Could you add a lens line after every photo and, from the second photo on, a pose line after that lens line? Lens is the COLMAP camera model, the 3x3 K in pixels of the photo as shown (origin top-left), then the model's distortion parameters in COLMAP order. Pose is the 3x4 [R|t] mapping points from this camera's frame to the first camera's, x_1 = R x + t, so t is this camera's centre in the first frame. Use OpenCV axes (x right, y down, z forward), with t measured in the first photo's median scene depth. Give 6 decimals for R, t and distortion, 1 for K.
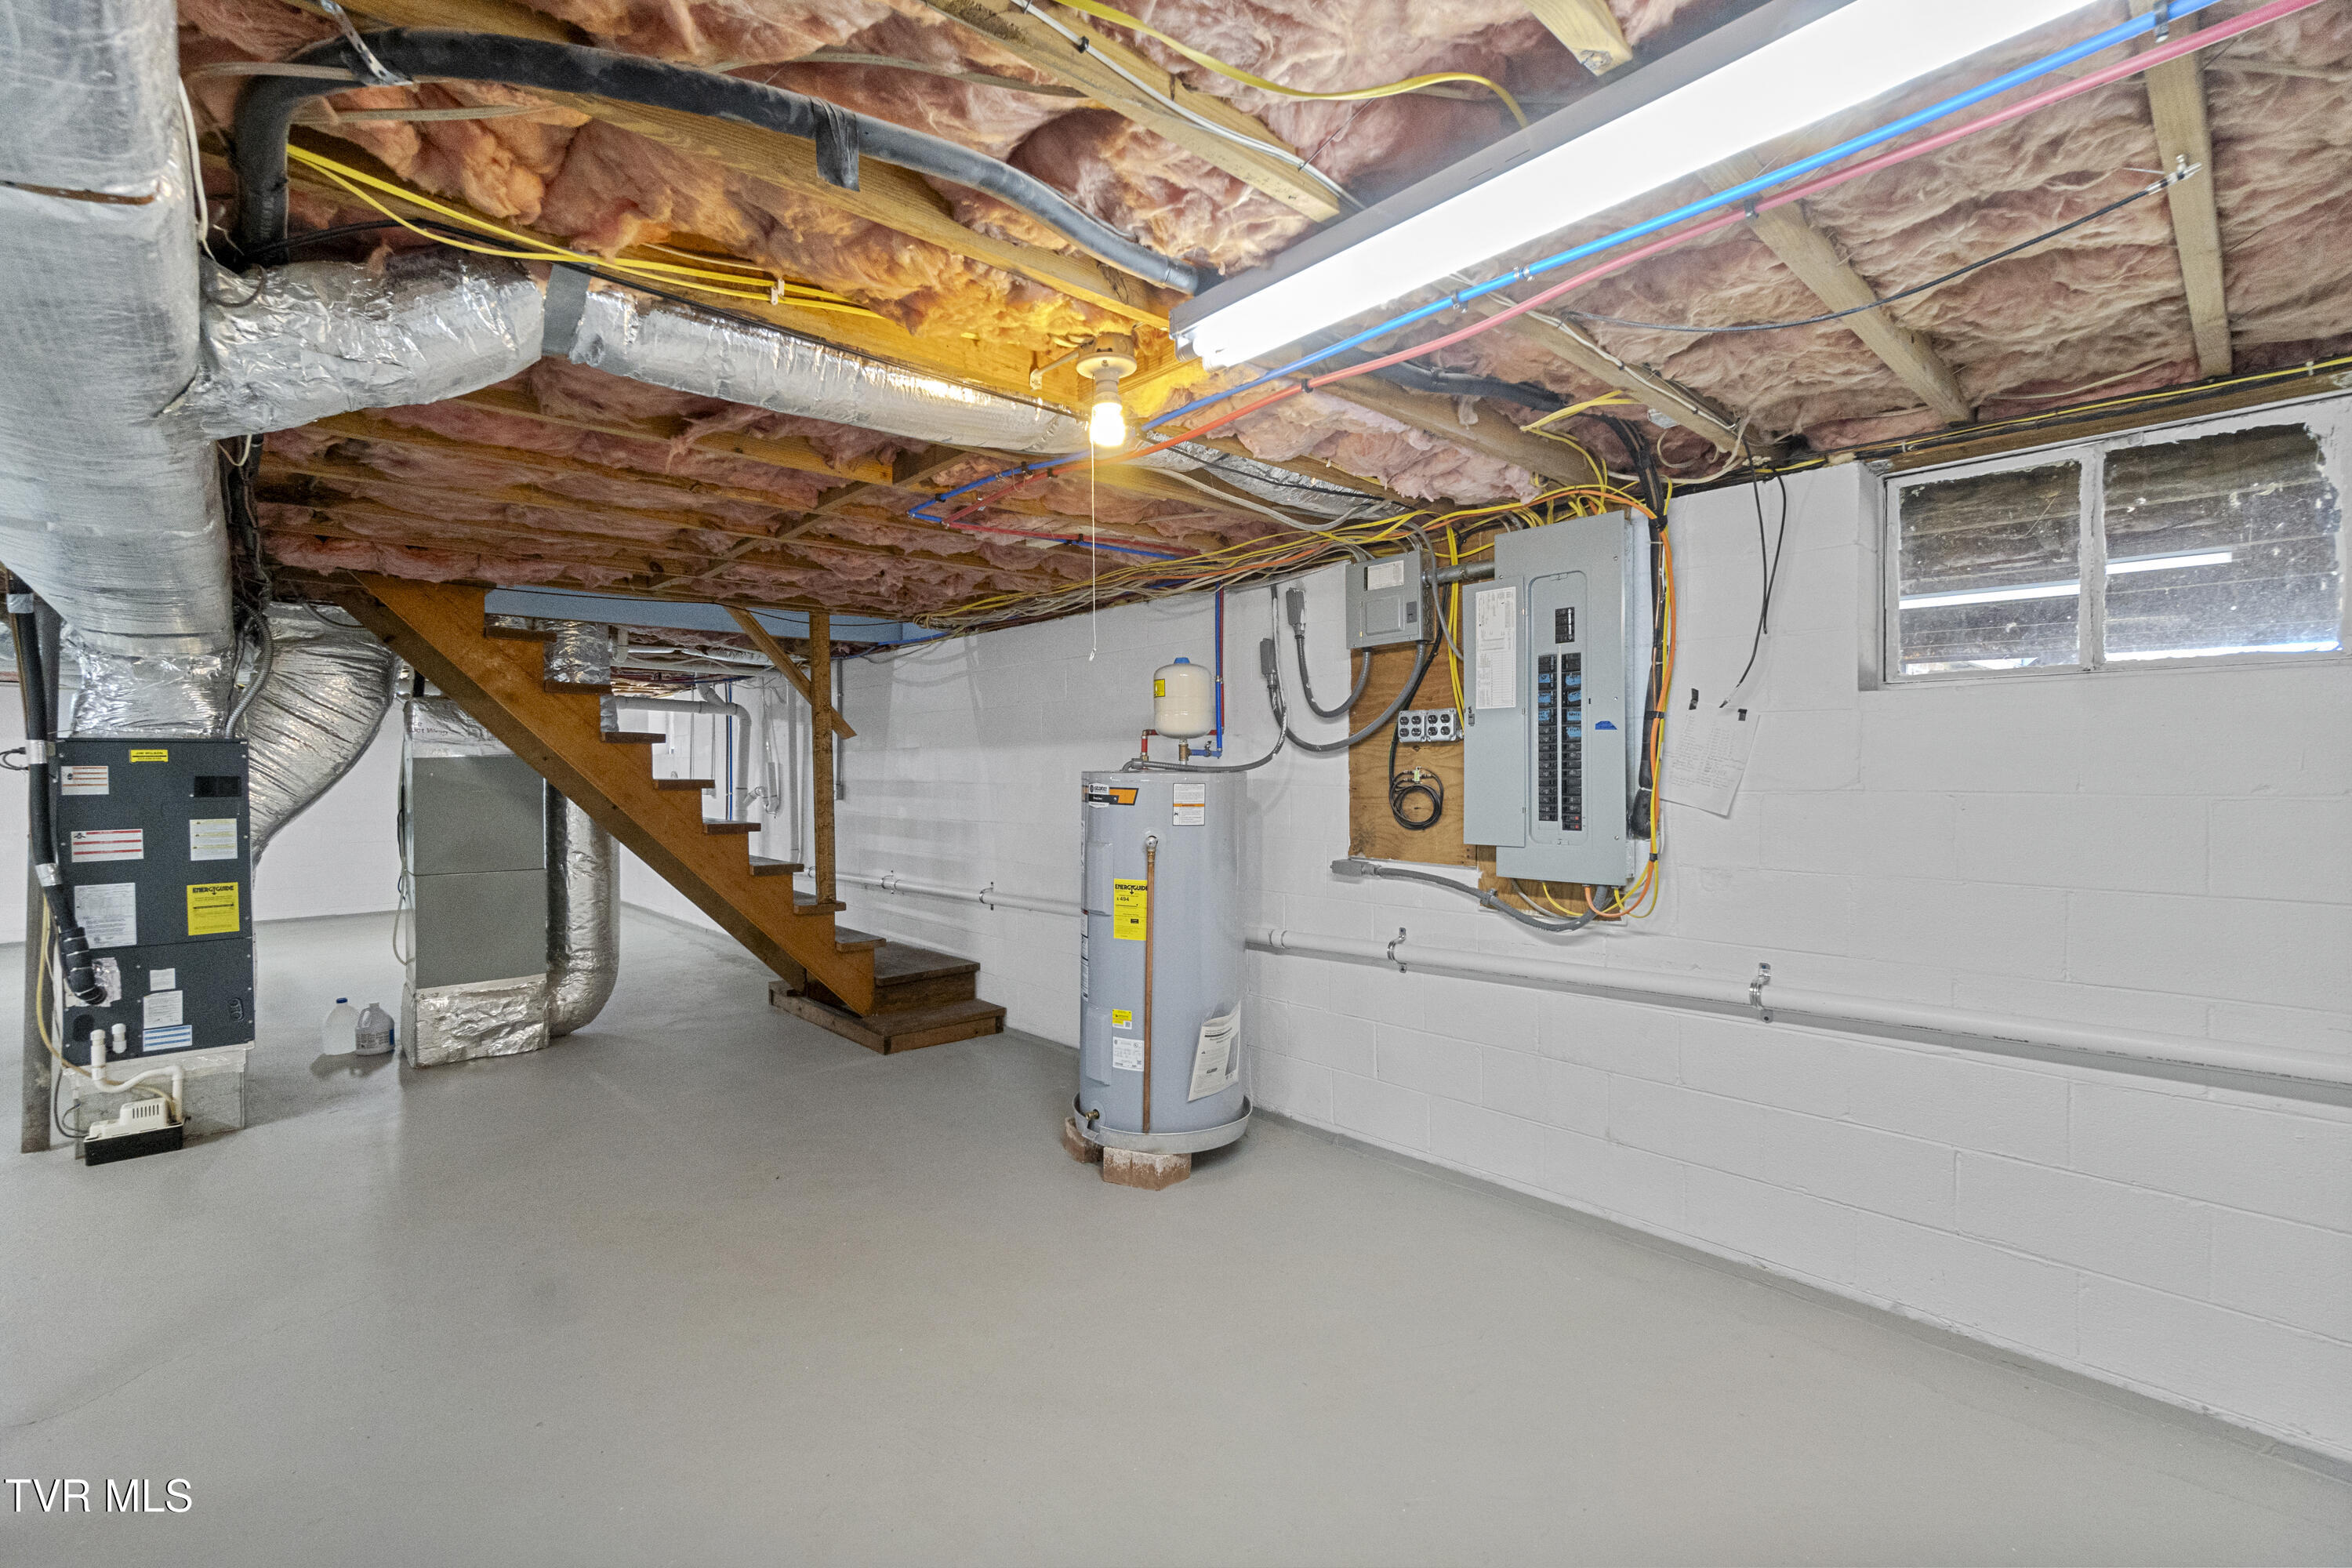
lens RADIAL K [[1016.2, 0, 1169.2], [0, 1016.2, 781.1], [0, 0, 1]] dist [-0.003652, -0.000039]
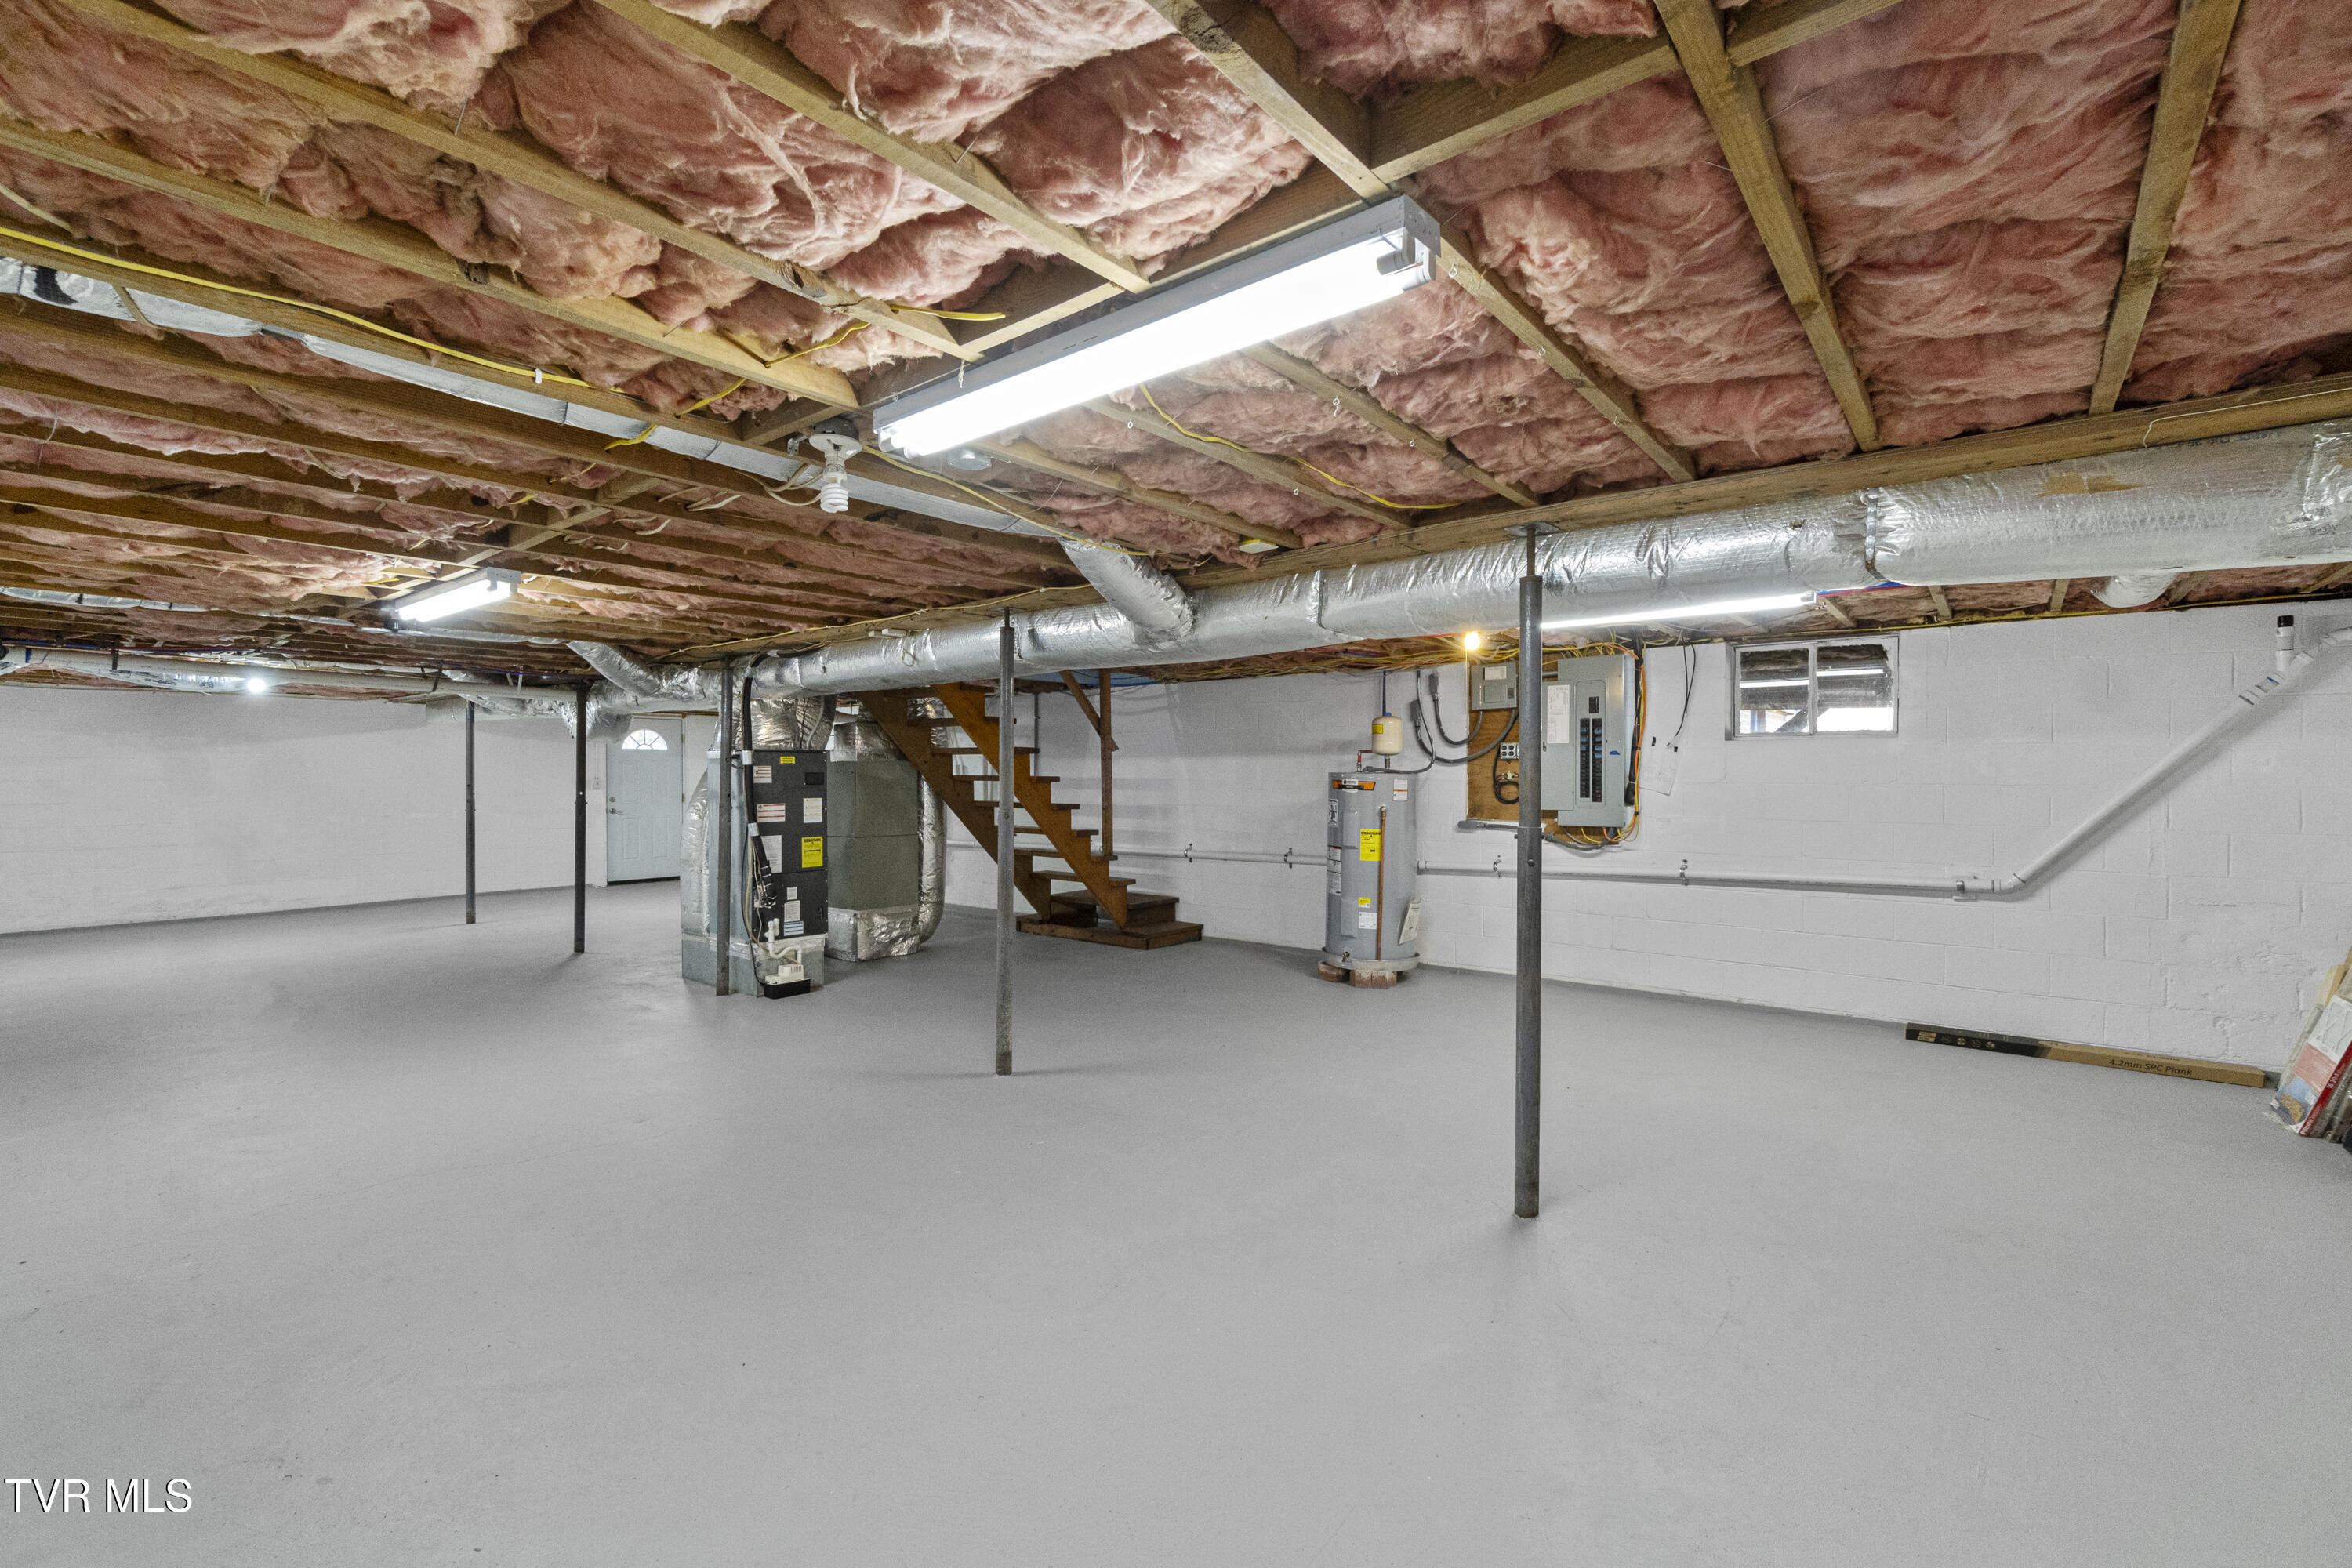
lens RADIAL K [[1016.2, 0, 1169.2], [0, 1016.2, 781.1], [0, 0, 1]] dist [-0.003652, -0.000039]
pose [[0.989283, 0.005118, 0.145924, -0.641342], [-0.004627, 0.999982, -0.003702, 0.013542], [-0.145940, 0.002987, 0.989289, -0.779948]]
